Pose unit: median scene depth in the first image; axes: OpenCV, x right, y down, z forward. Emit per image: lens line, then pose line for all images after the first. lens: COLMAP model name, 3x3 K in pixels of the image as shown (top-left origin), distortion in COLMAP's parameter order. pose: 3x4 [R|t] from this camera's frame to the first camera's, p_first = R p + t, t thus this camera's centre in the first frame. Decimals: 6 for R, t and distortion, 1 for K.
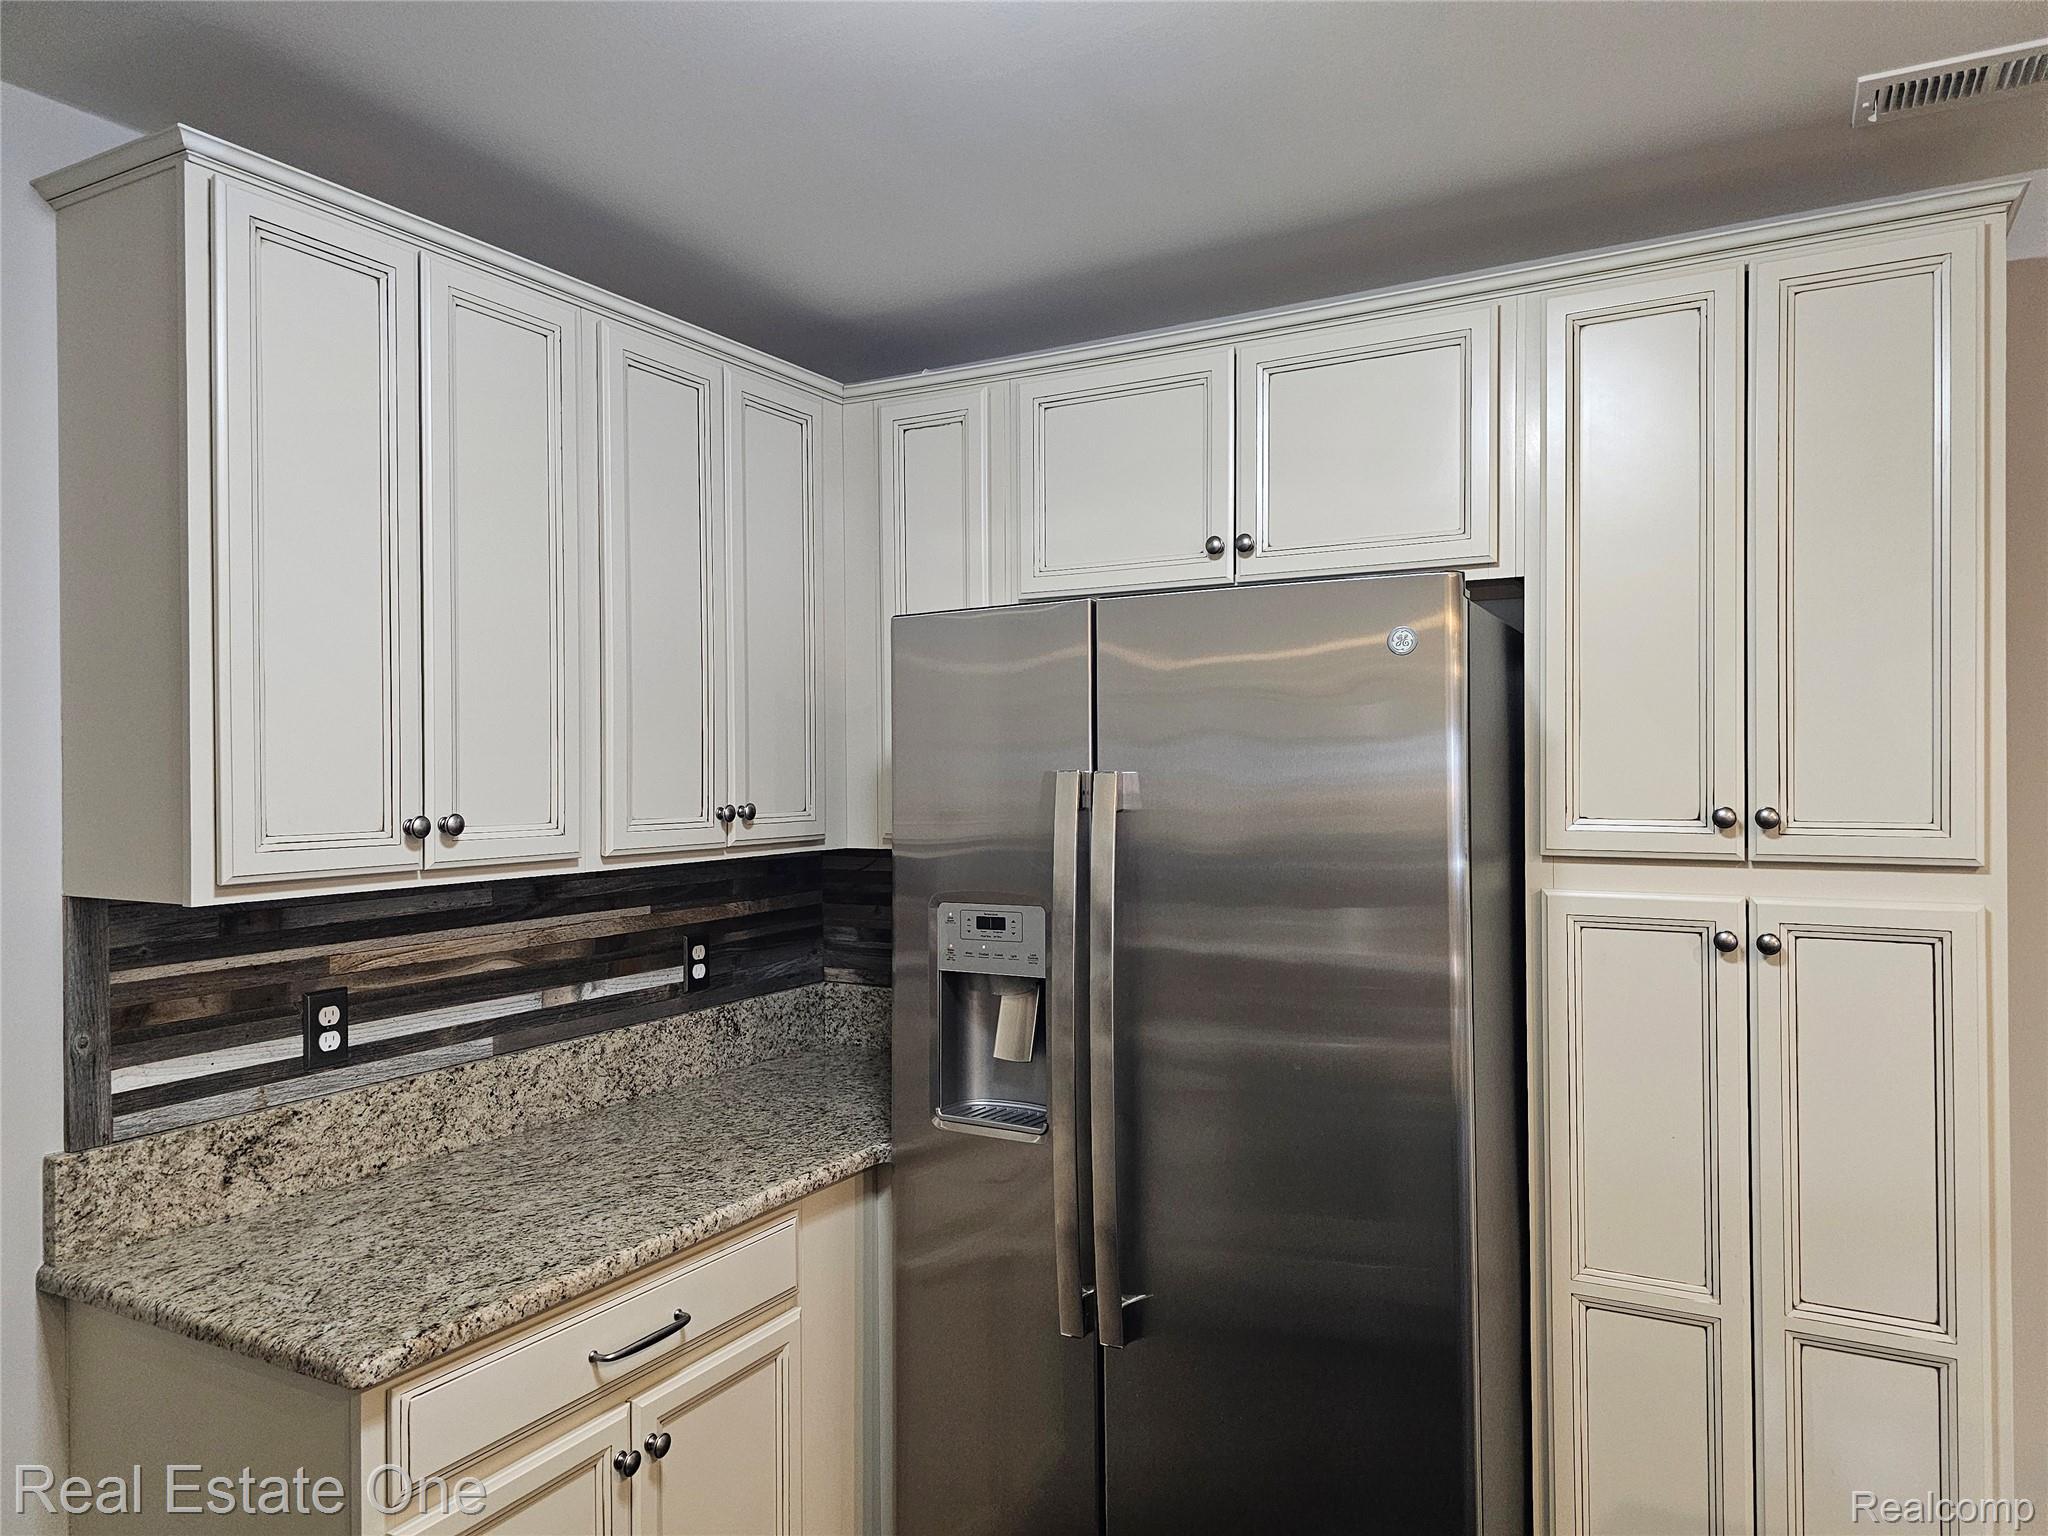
lens RADIAL K [[1380.3, 0, 1018.1], [0, 1380.3, 782.1], [0, 0, 1]] dist [0.053914, -0.028887]
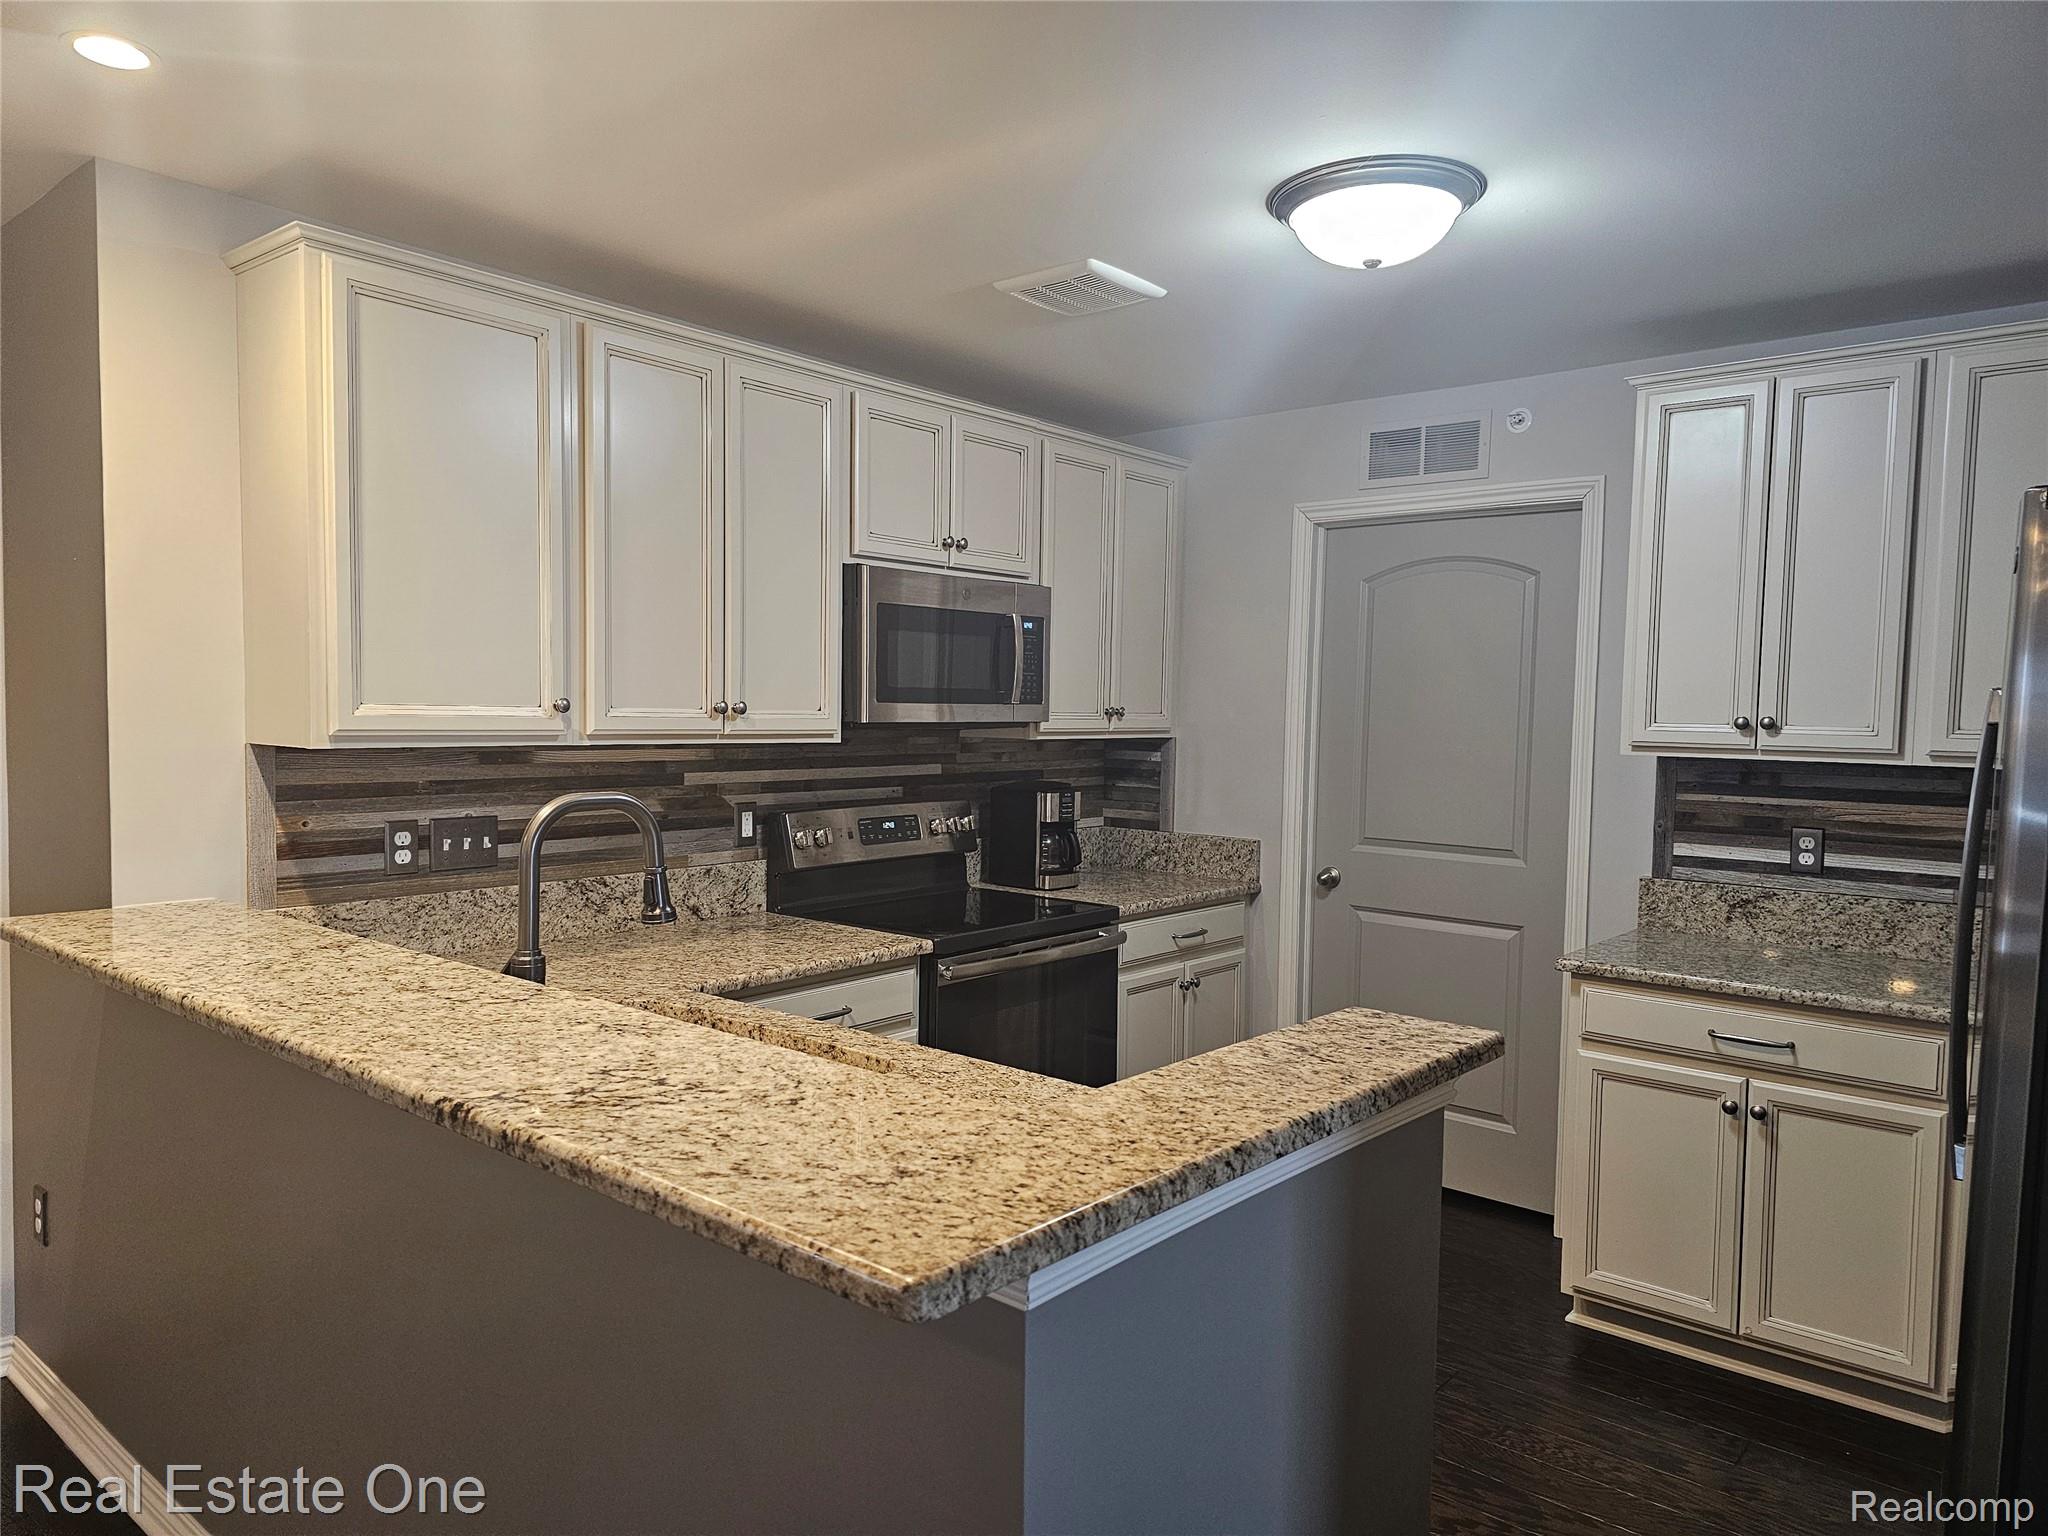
lens RADIAL K [[1380.3, 0, 1003.6], [0, 1380.3, 773.6], [0, 0, 1]] dist [0.053914, -0.028887]
pose [[-0.186002, 0.058481, -0.980807, 1.361488], [-0.023186, 0.997688, 0.063885, 0.004829], [0.982276, 0.034624, -0.184216, 0.407128]]
